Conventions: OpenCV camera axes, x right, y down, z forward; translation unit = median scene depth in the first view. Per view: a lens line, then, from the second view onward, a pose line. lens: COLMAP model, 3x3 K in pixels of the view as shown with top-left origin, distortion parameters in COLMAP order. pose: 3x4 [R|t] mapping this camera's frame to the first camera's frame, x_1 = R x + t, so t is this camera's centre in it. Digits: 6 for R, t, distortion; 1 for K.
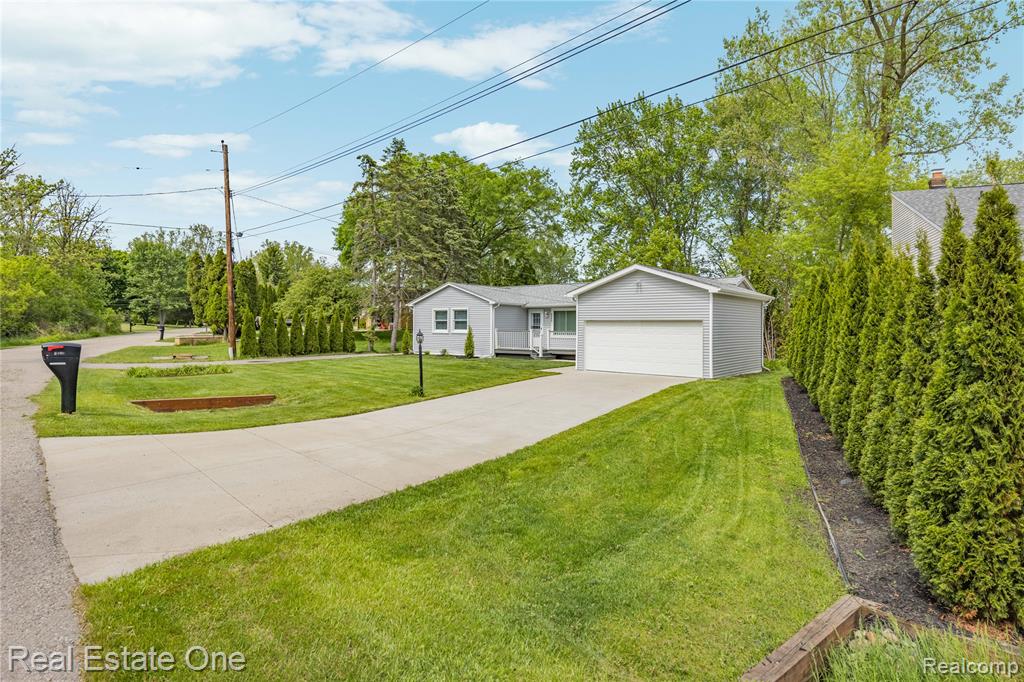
lens RADIAL K [[570.9, 0, 512.0], [0, 570.9, 341.0], [0, 0, 1]] dist [-0.002542, -0.000547]
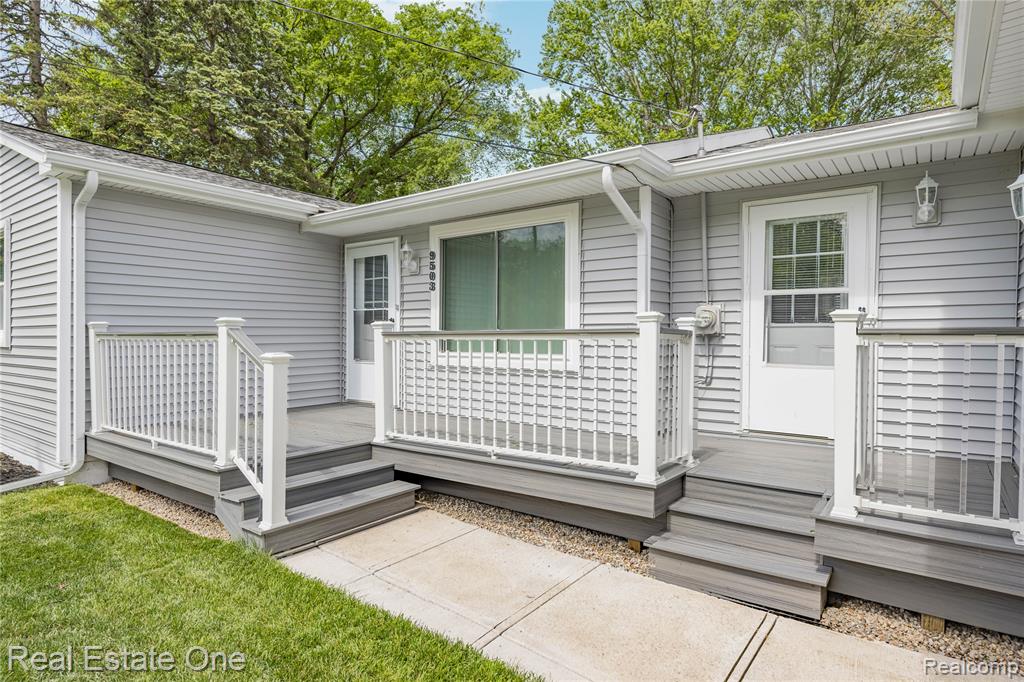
lens RADIAL K [[570.9, 0, 512.0], [0, 570.9, 341.0], [0, 0, 1]] dist [-0.002542, -0.000547]
pose [[0.999916, -0.004928, 0.011998, 0.095119], [0.005085, 0.999902, -0.013041, -0.011808], [-0.011933, 0.013101, 0.999843, 0.776526]]
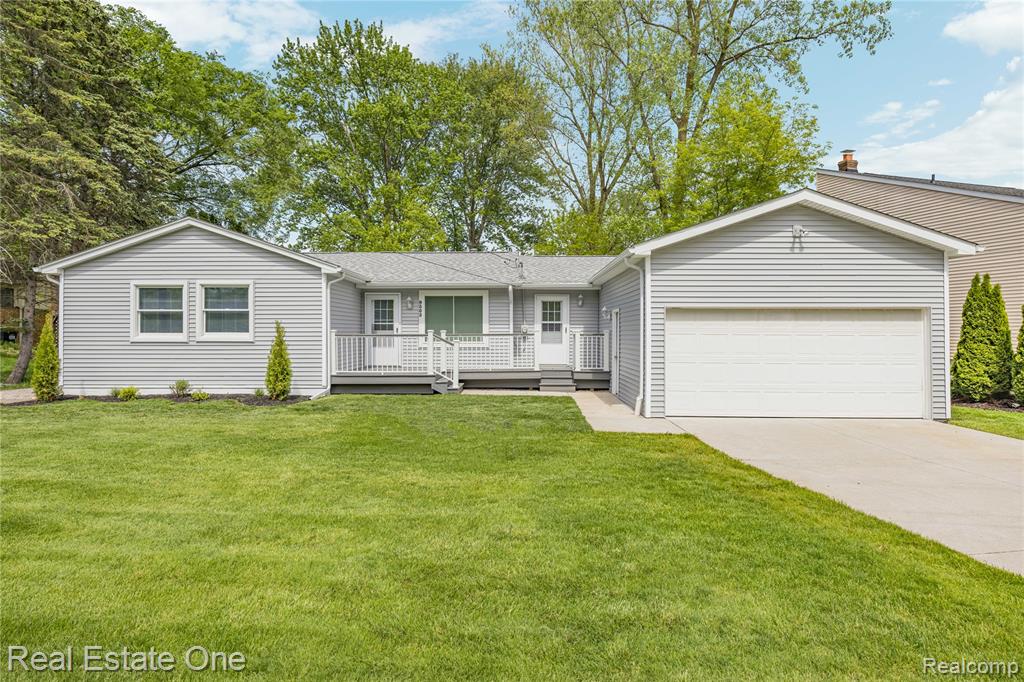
lens RADIAL K [[570.9, 0, 512.0], [0, 570.9, 341.0], [0, 0, 1]] dist [-0.002542, -0.000547]
pose [[0.786644, -0.013421, 0.617261, -0.182419], [0.019562, 0.999804, -0.003192, -0.008264], [-0.617097, 0.014585, 0.786752, 0.533145]]
